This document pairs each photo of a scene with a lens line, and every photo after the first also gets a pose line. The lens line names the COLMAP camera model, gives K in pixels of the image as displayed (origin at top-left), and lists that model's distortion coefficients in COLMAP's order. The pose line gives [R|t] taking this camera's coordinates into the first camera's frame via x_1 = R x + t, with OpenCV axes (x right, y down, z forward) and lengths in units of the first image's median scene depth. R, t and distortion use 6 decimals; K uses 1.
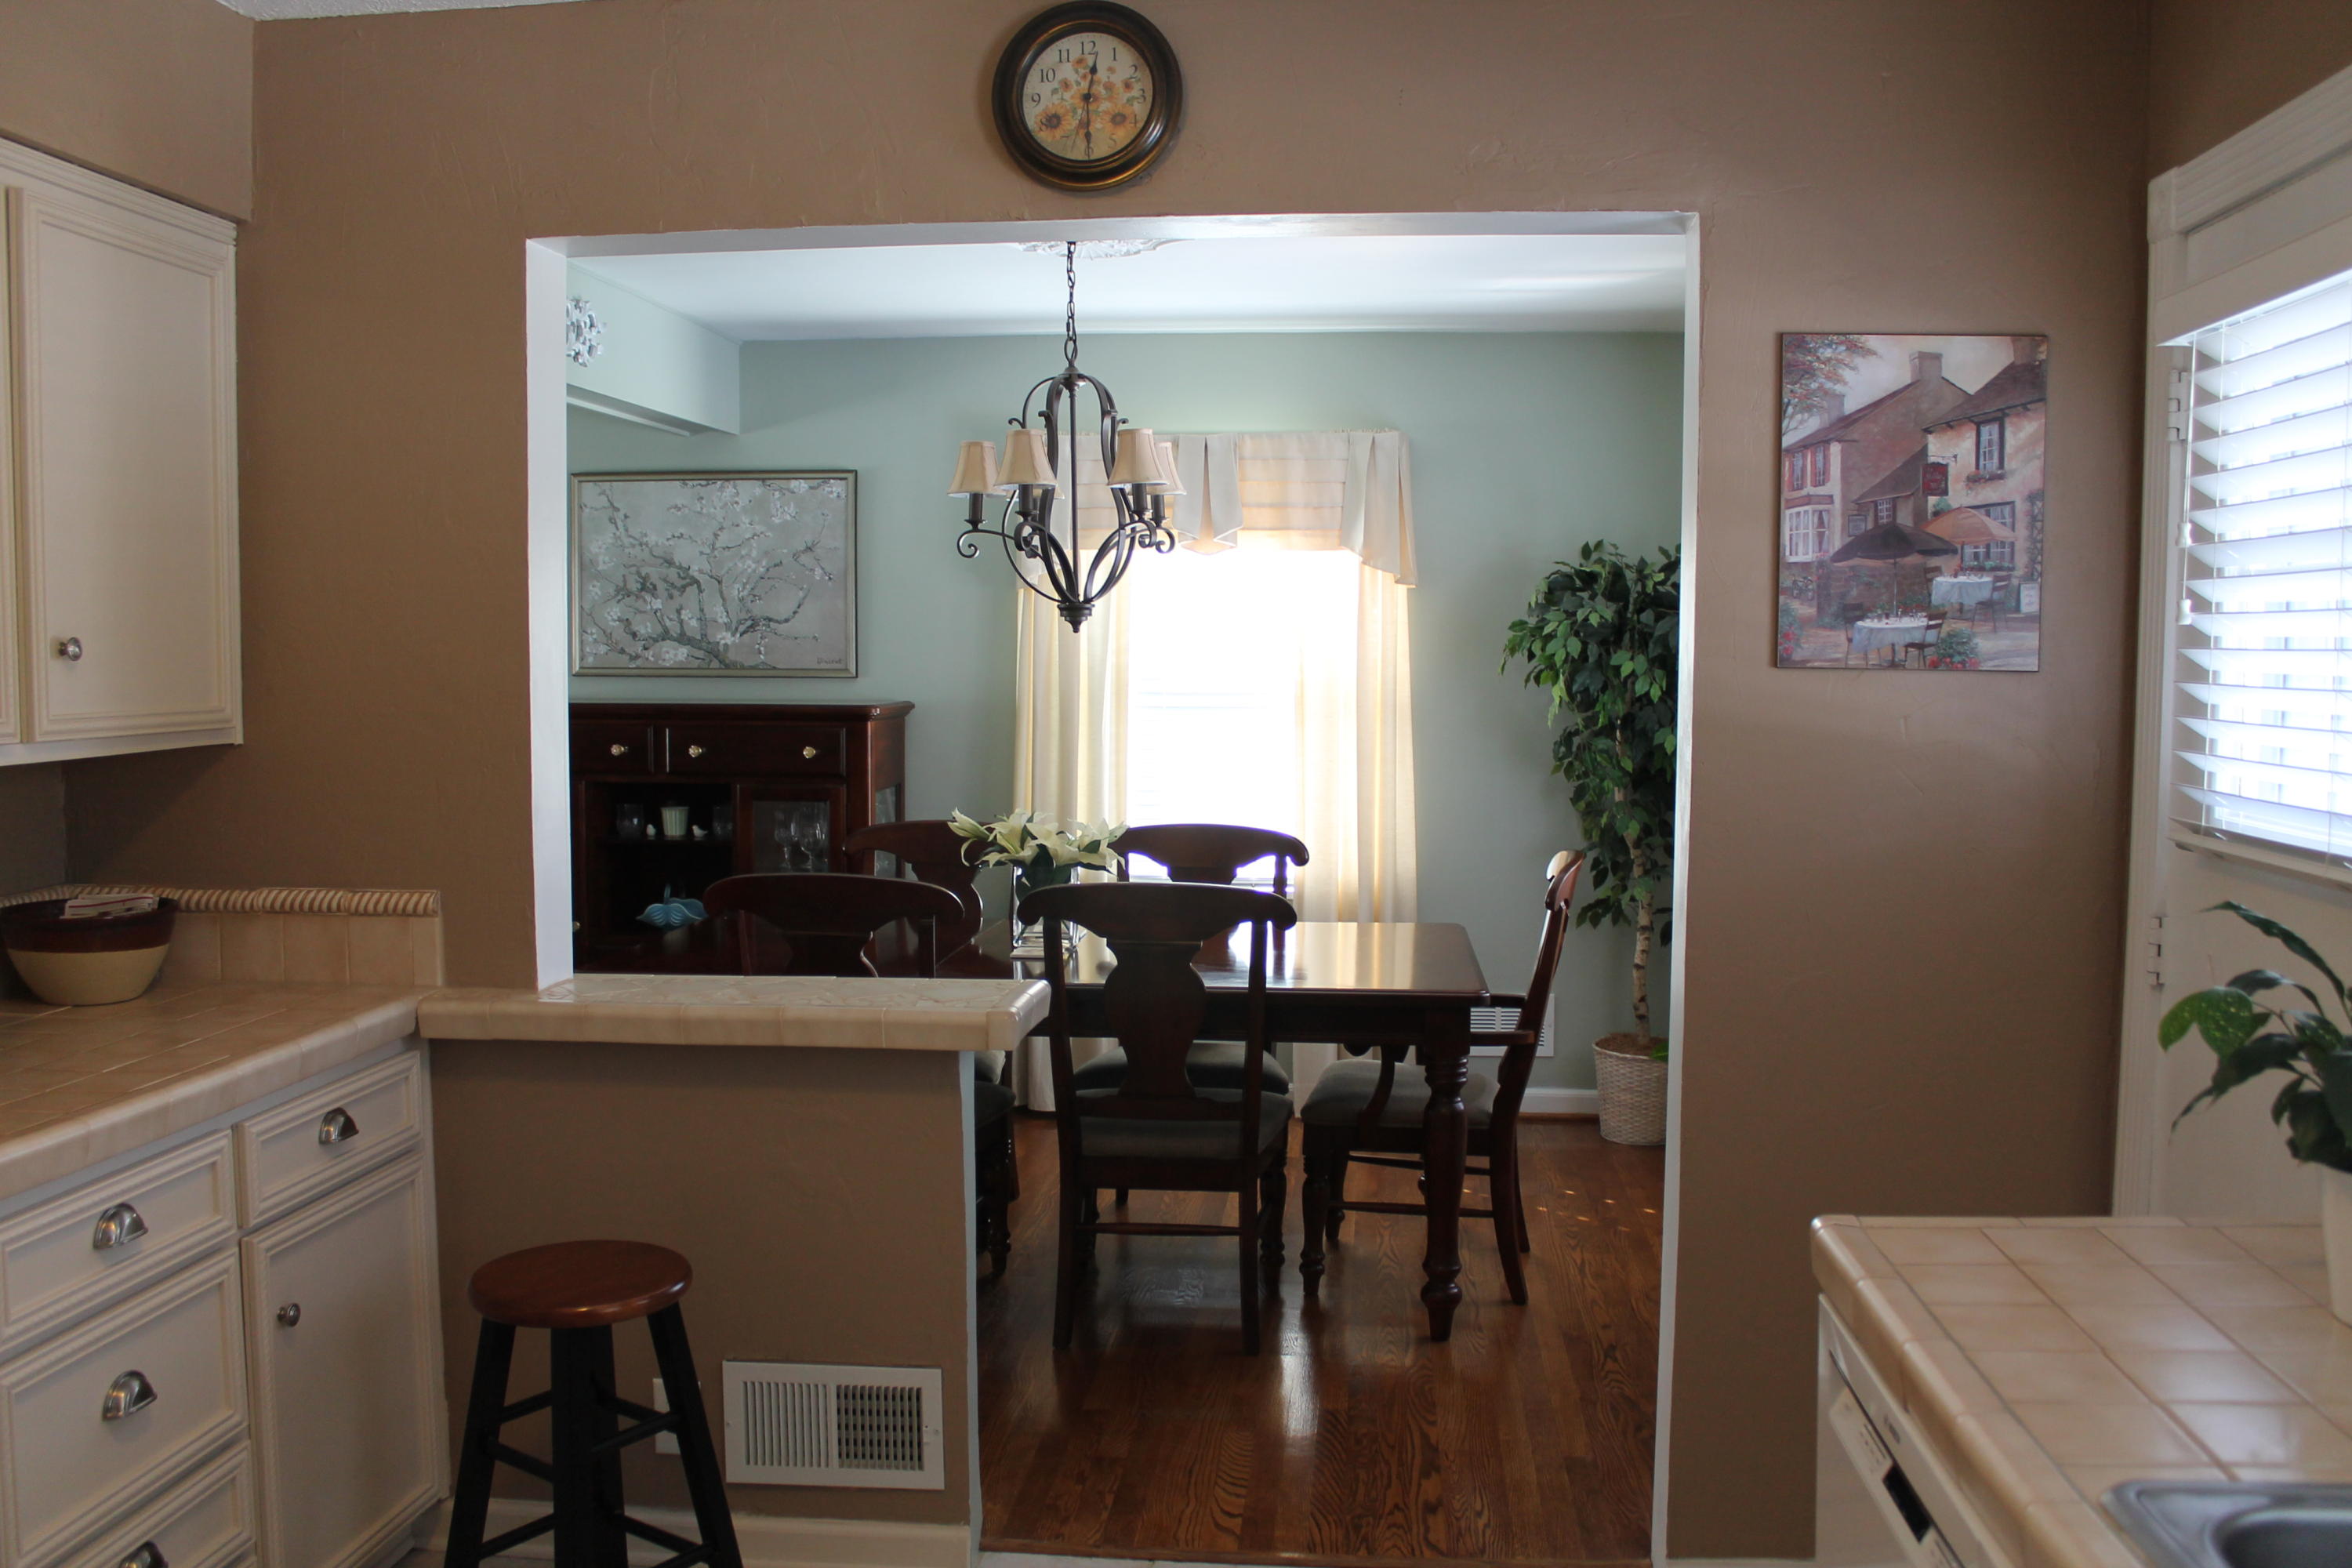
lens RADIAL K [[1993.0, 0, 1177.7], [0, 1993.0, 796.5], [0, 0, 1]] dist [-0.165880, 0.151693]
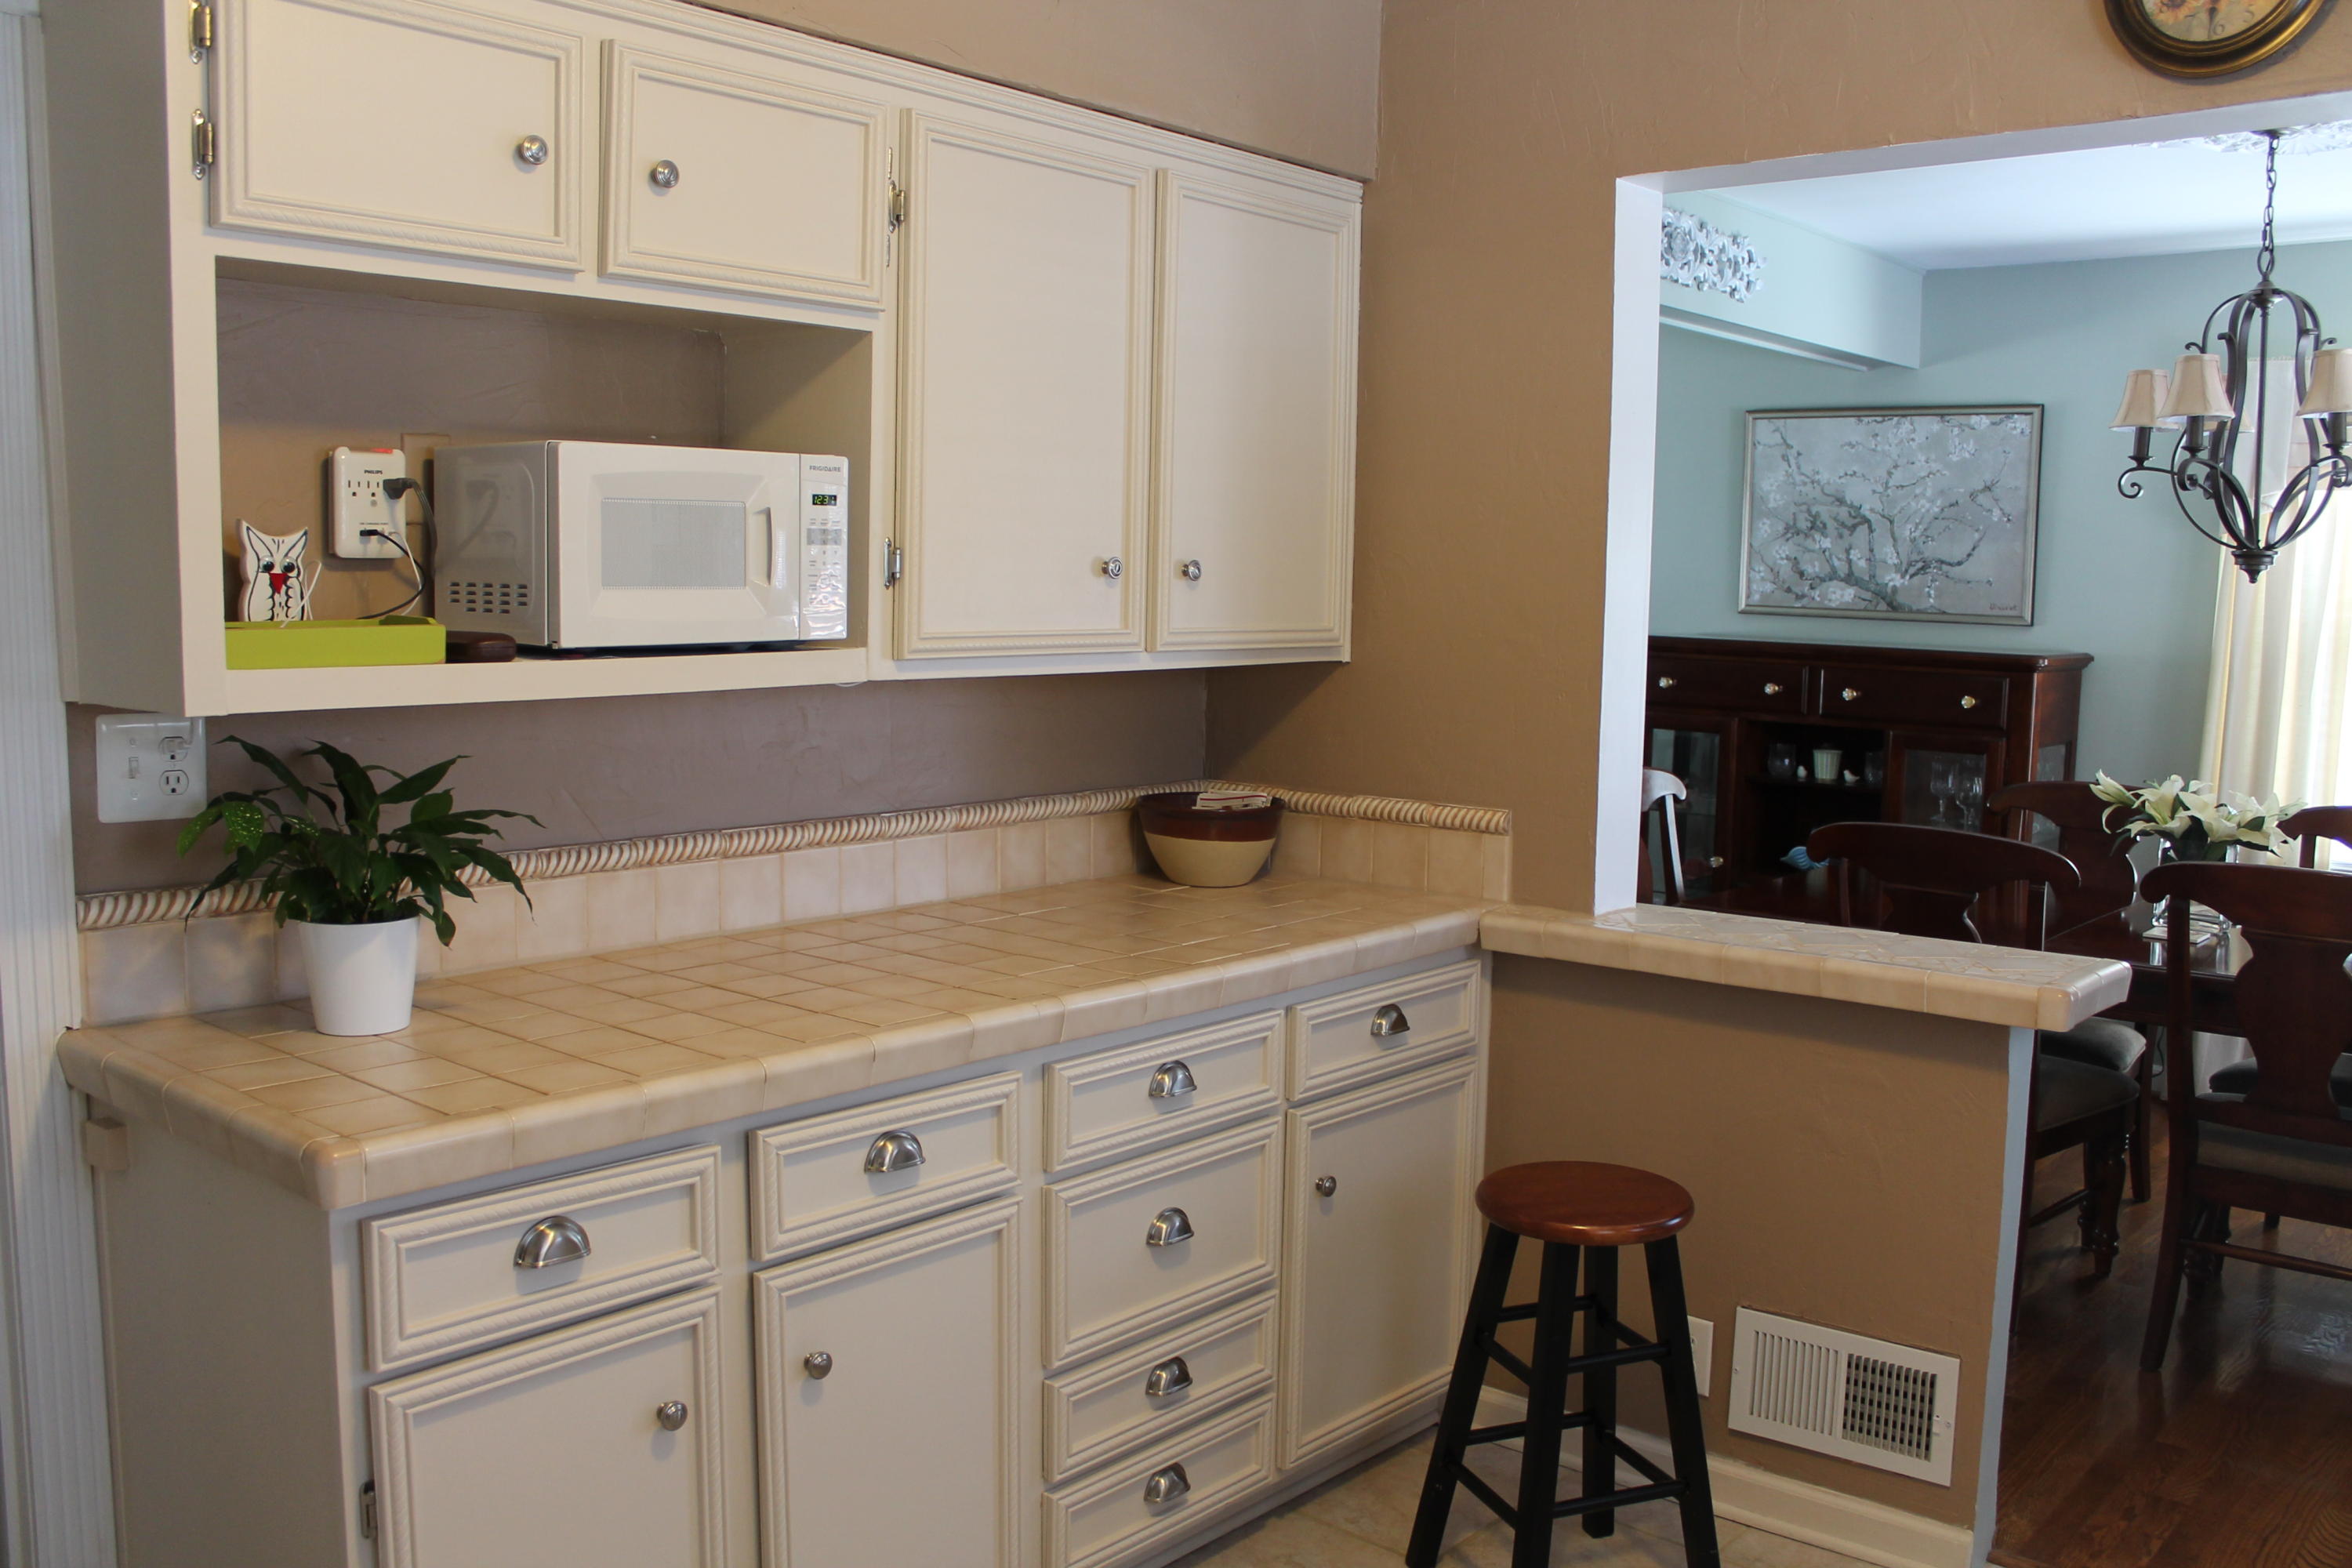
lens RADIAL K [[1993.0, 0, 1177.7], [0, 1993.0, 796.5], [0, 0, 1]] dist [-0.165880, 0.151693]
pose [[0.817048, 0.076360, -0.571491, 0.083788], [-0.058933, 0.997060, 0.048968, -0.000781], [0.573550, -0.006329, 0.819146, 0.028809]]
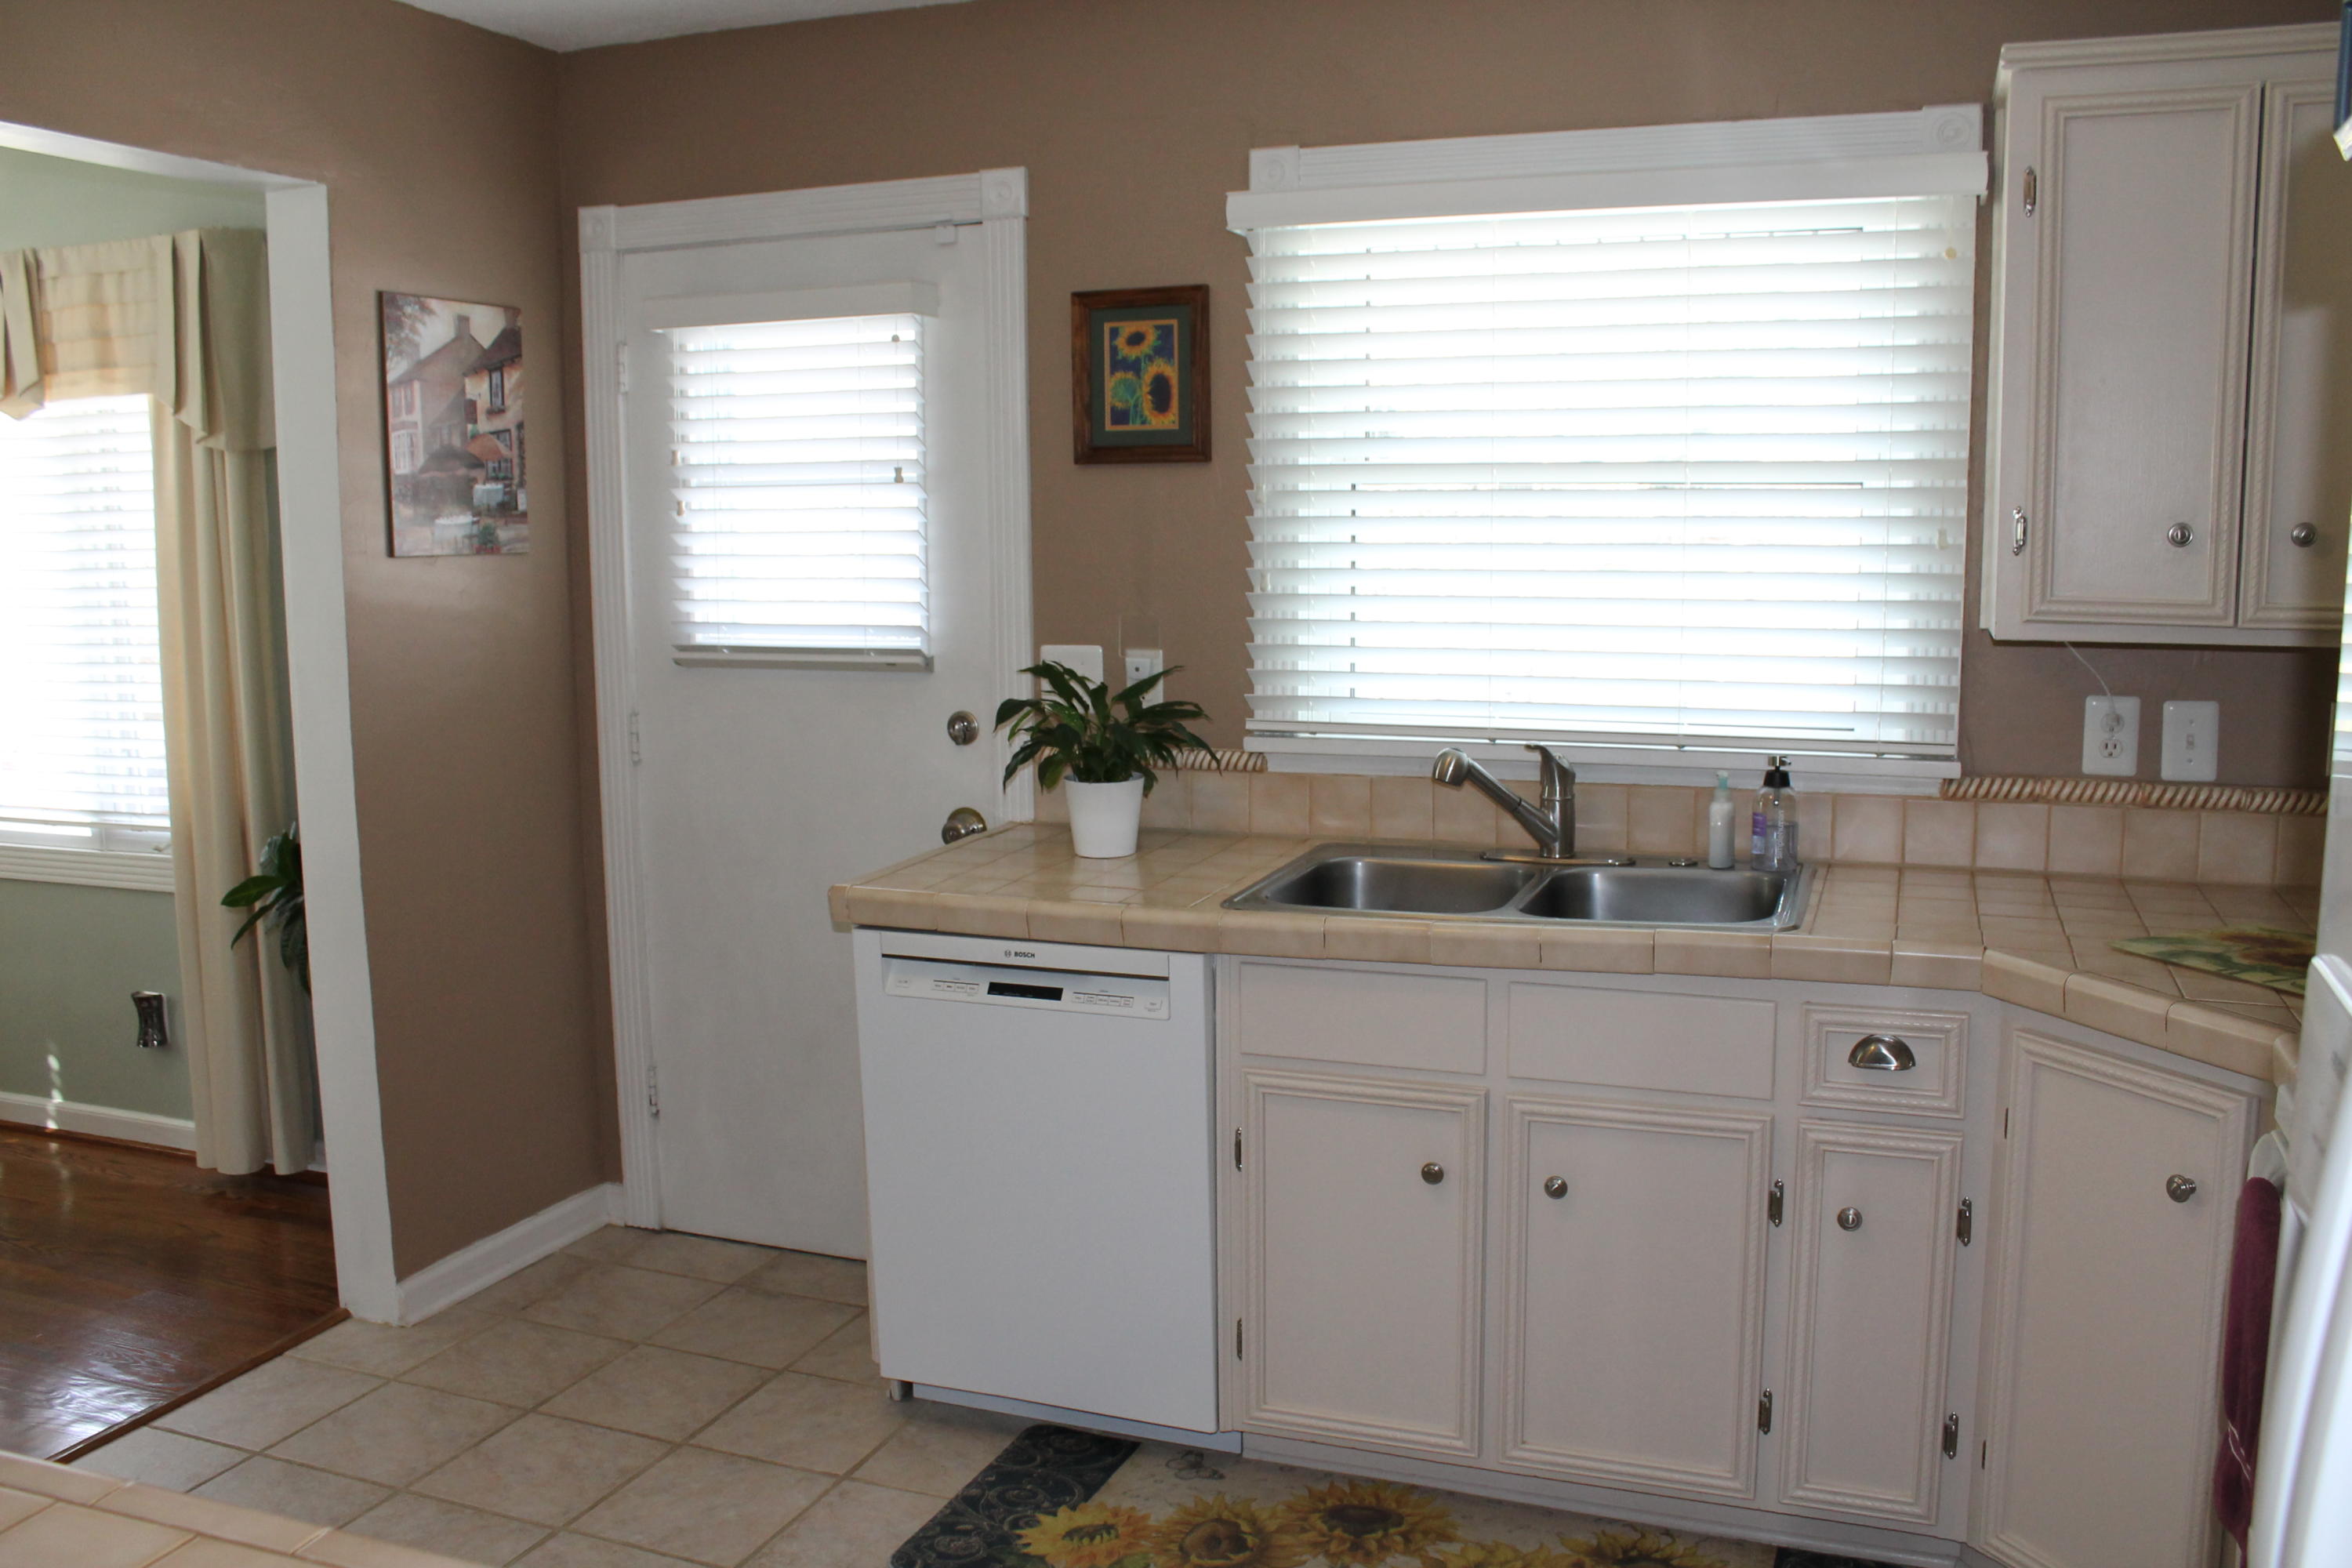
lens RADIAL K [[1993.0, 0, 1177.7], [0, 1993.0, 796.5], [0, 0, 1]] dist [-0.165880, 0.151693]
pose [[0.266802, -0.143316, 0.953036, -0.753207], [0.082552, 0.988645, 0.125561, -0.028099], [-0.960209, 0.045175, 0.275604, 0.169121]]
